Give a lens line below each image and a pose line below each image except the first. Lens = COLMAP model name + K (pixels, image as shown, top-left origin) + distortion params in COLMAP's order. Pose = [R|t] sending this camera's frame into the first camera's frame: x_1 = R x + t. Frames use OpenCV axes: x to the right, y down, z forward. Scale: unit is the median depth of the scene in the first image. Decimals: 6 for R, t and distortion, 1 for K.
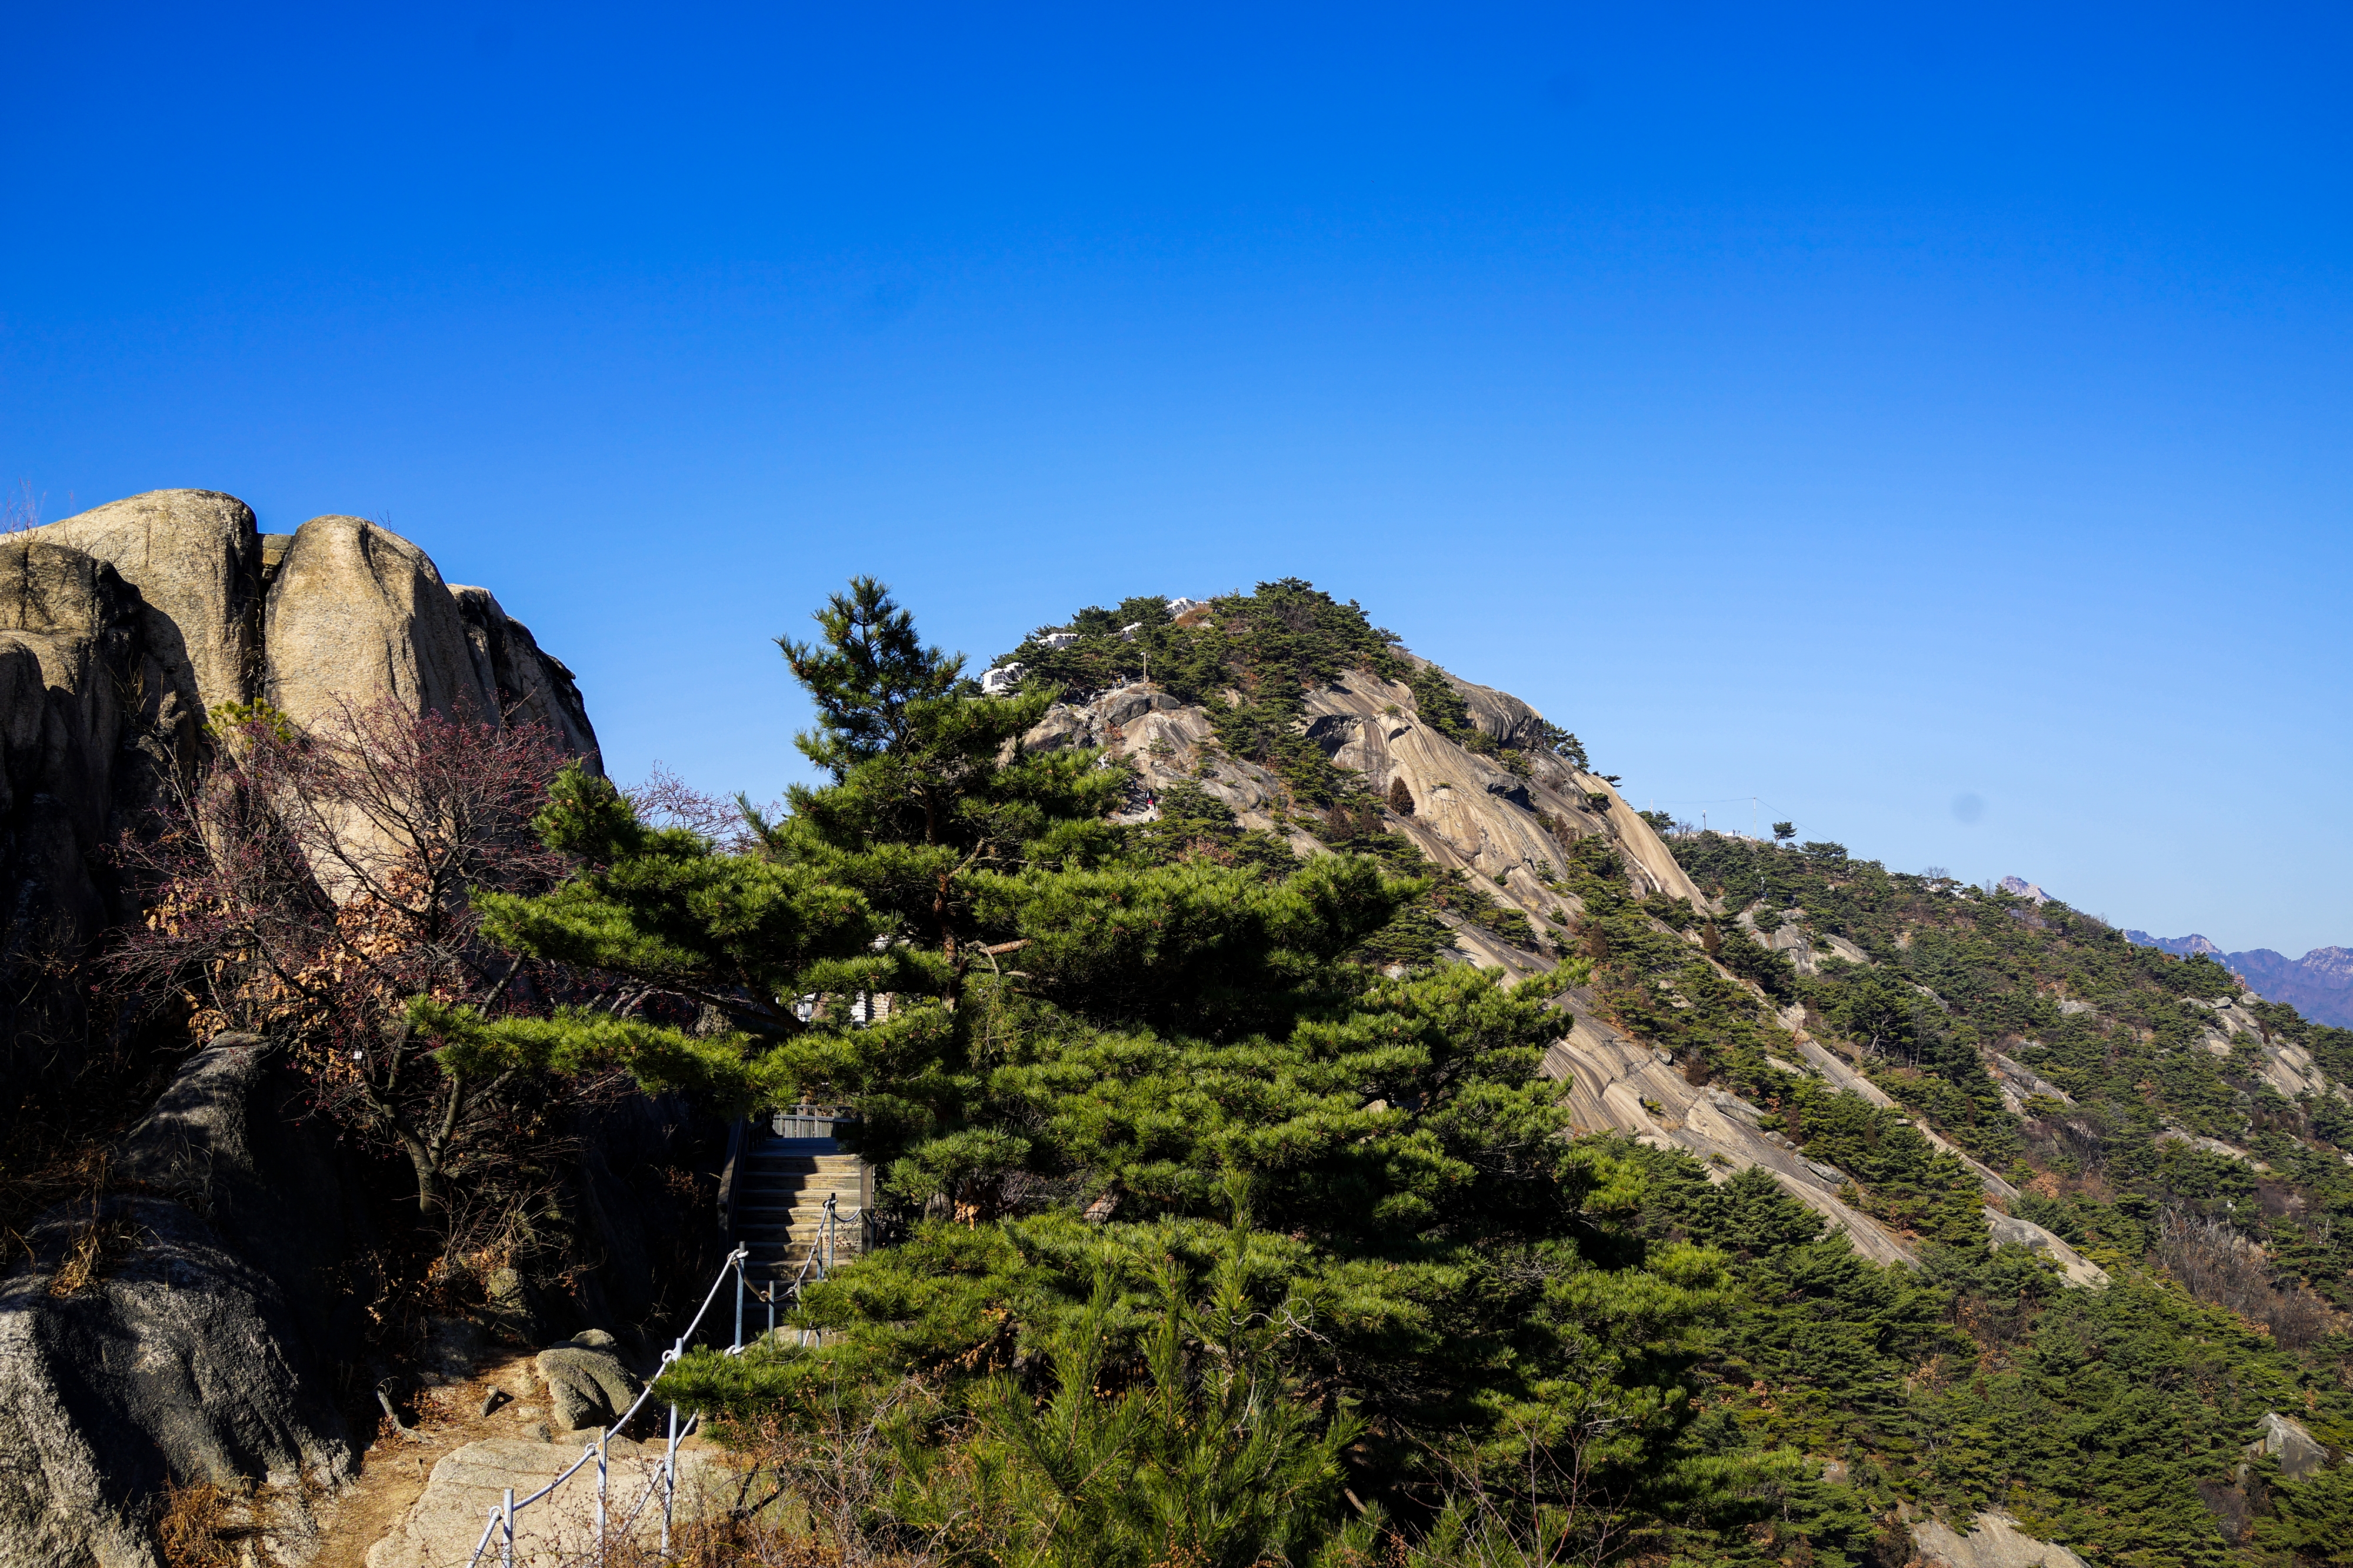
lens RADIAL K [[2215.5, 0, 1179.1], [0, 2215.5, 803.2], [0, 0, 1]] dist [-0.087997, 0.000000]
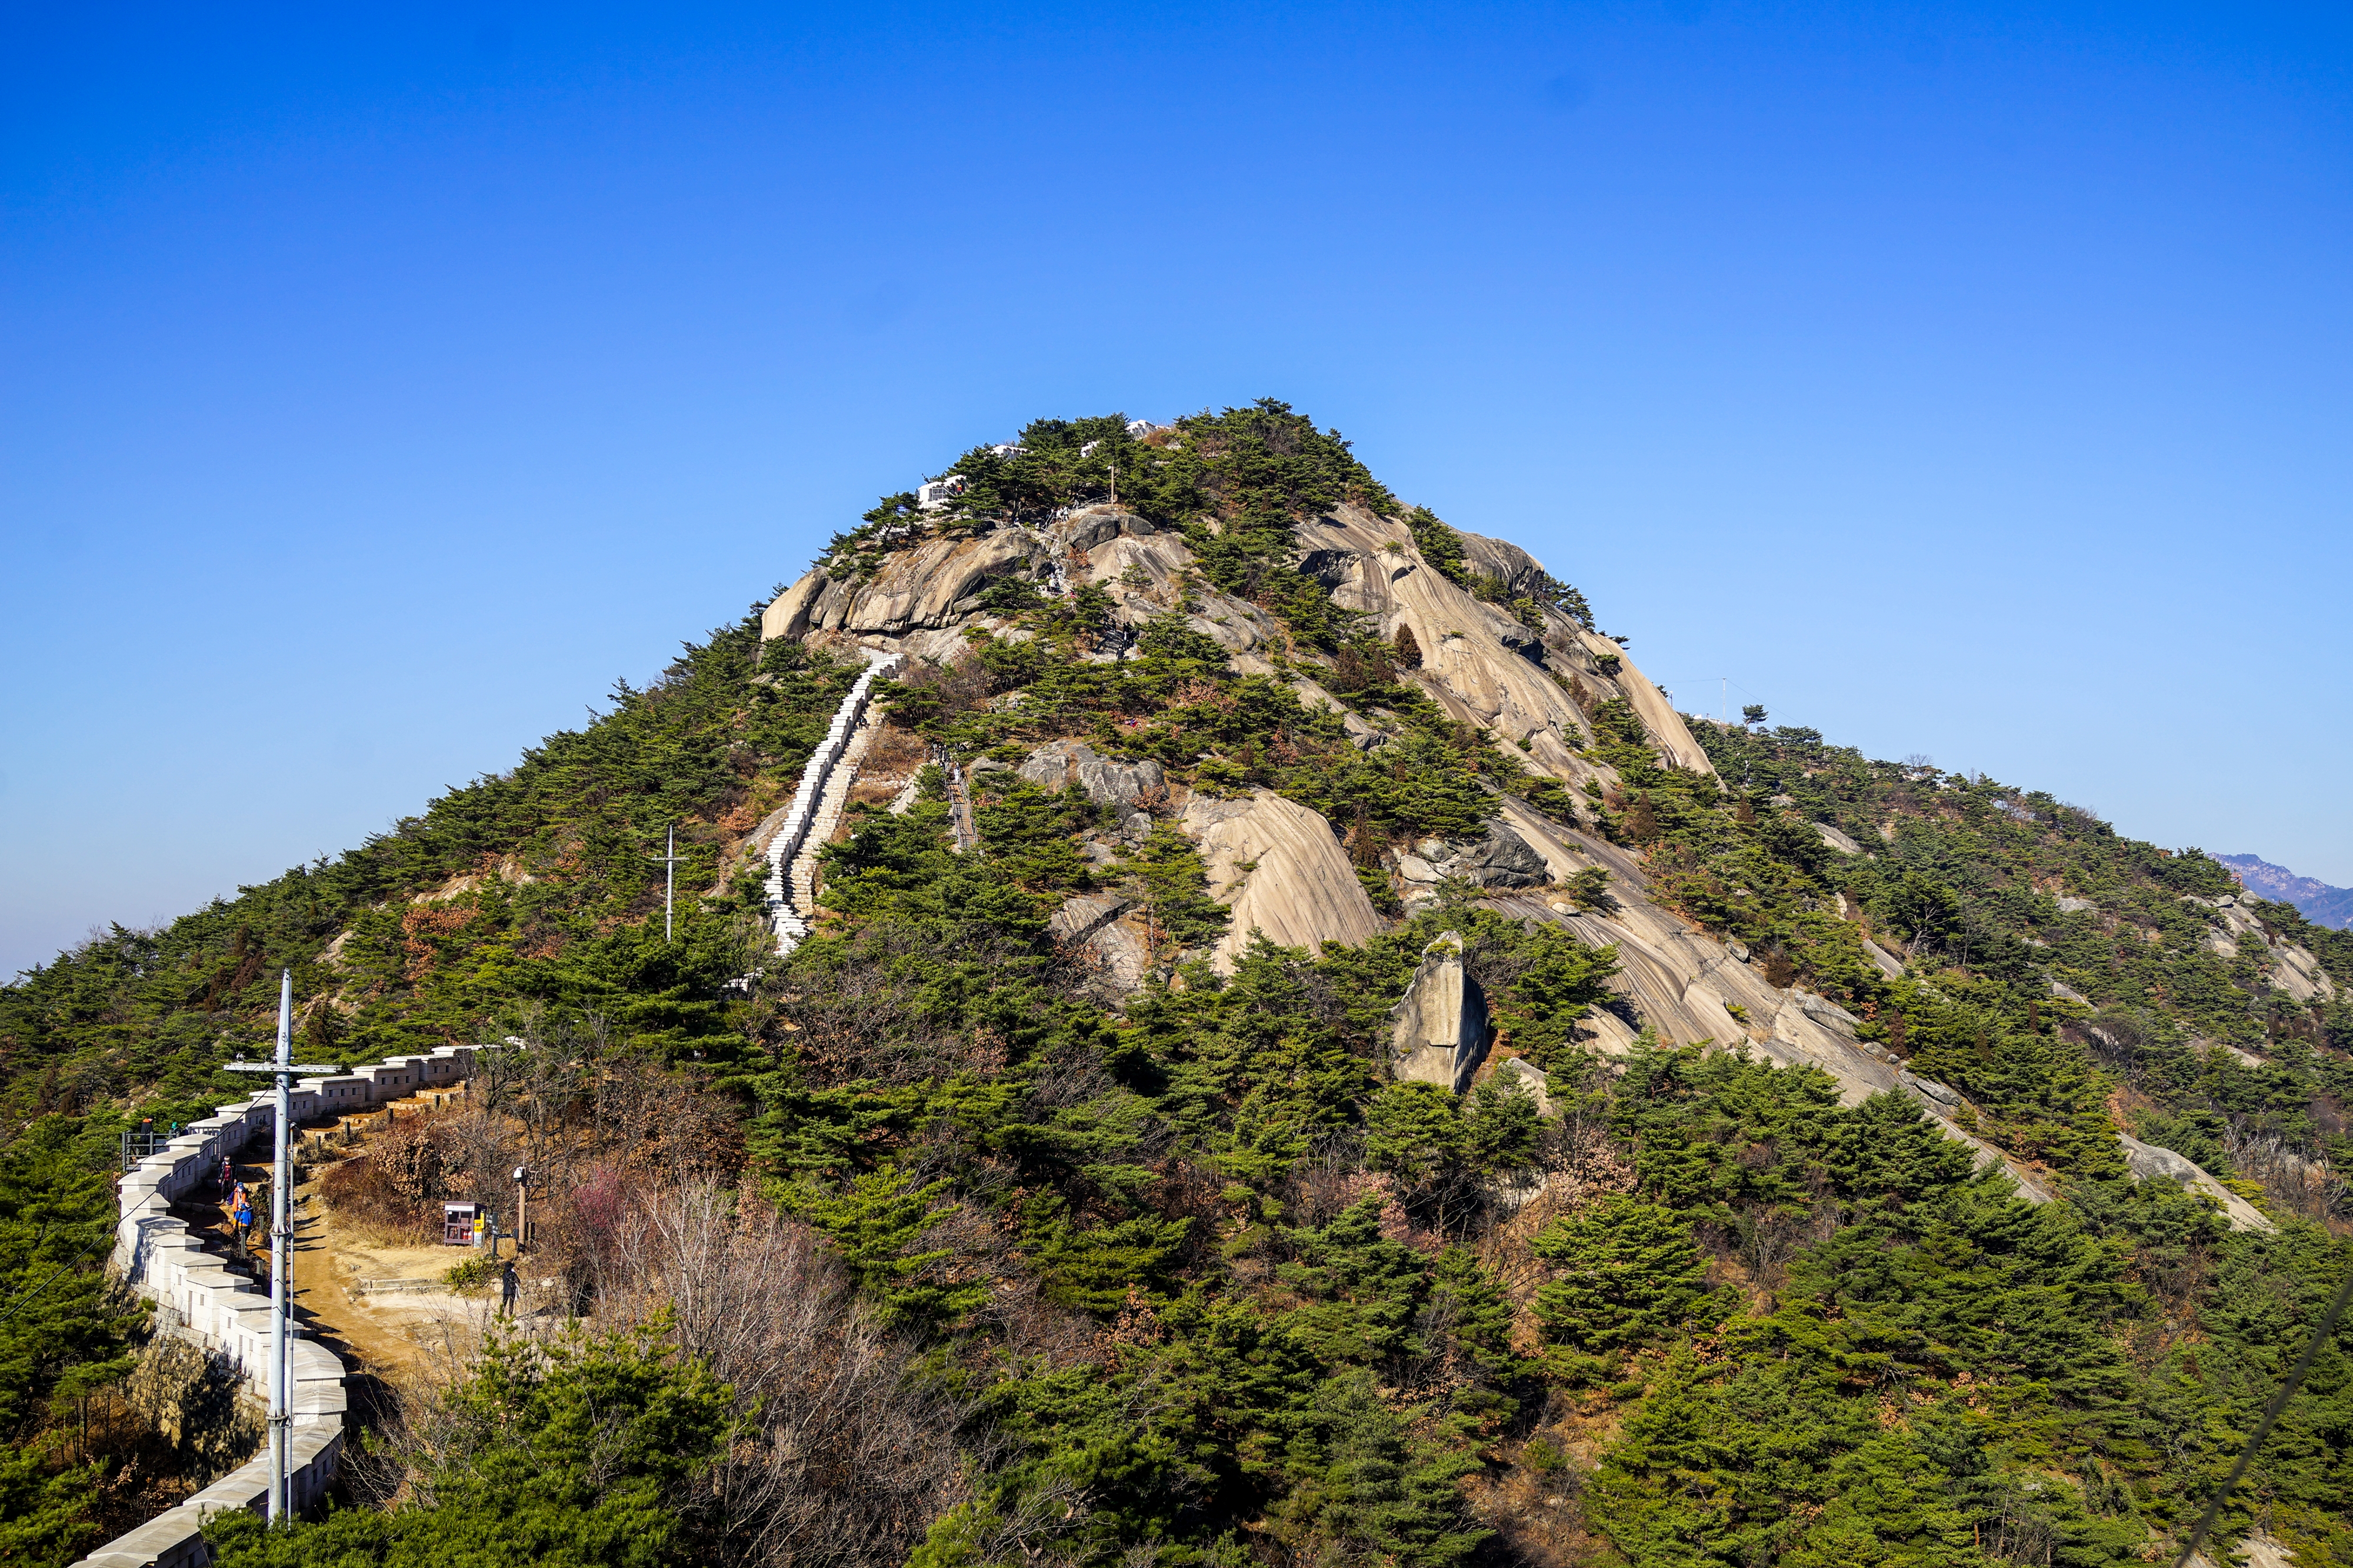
lens RADIAL K [[2215.3, 0, 1180.4], [0, 2215.3, 800.5], [0, 0, 1]] dist [-0.072822, 0.000000]
pose [[0.998720, 0.006266, 0.050183, -0.029284], [-0.008486, 0.998989, 0.044145, 0.019471], [-0.049855, -0.044514, 0.997764, 0.155118]]
